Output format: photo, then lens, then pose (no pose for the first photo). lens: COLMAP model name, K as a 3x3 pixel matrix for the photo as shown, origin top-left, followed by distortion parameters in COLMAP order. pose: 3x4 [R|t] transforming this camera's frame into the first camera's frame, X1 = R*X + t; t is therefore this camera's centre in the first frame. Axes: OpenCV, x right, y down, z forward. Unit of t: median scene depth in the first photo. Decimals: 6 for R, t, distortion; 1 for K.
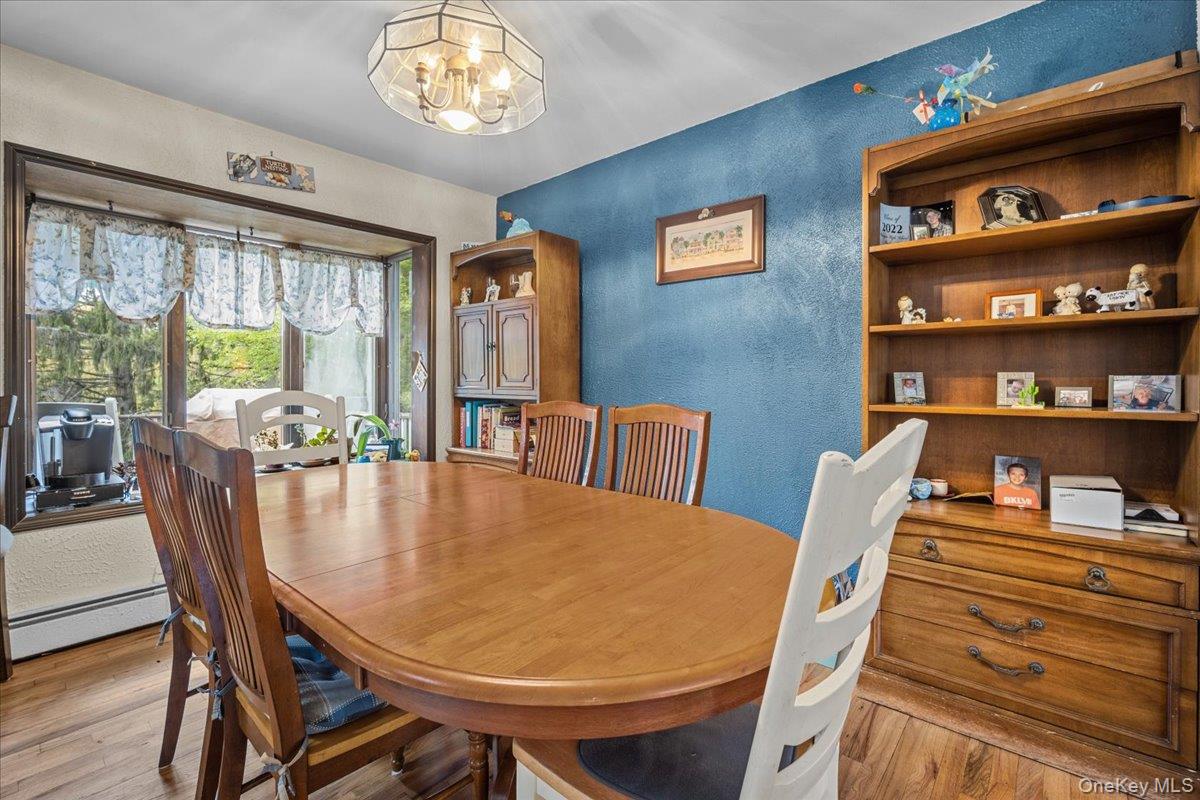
lens RADIAL K [[522.2, 0, 600.6], [0, 522.2, 389.6], [0, 0, 1]] dist [-0.006879, 0.000500]
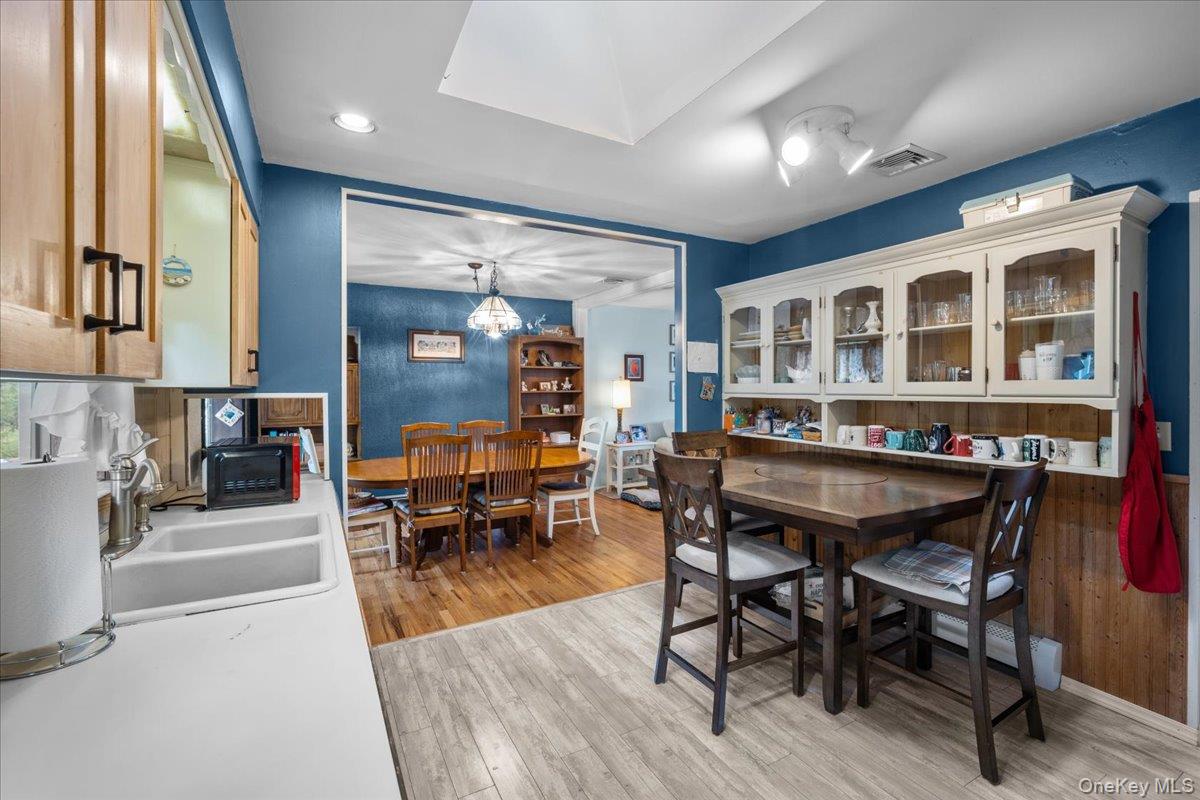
lens RADIAL K [[522.2, 0, 600.6], [0, 522.2, 389.6], [0, 0, 1]] dist [-0.006879, 0.000500]
pose [[0.336119, -0.007257, 0.941792, -1.704896], [0.032769, 0.999455, -0.003994, -0.077473], [-0.941249, 0.032204, 0.336173, -0.369717]]
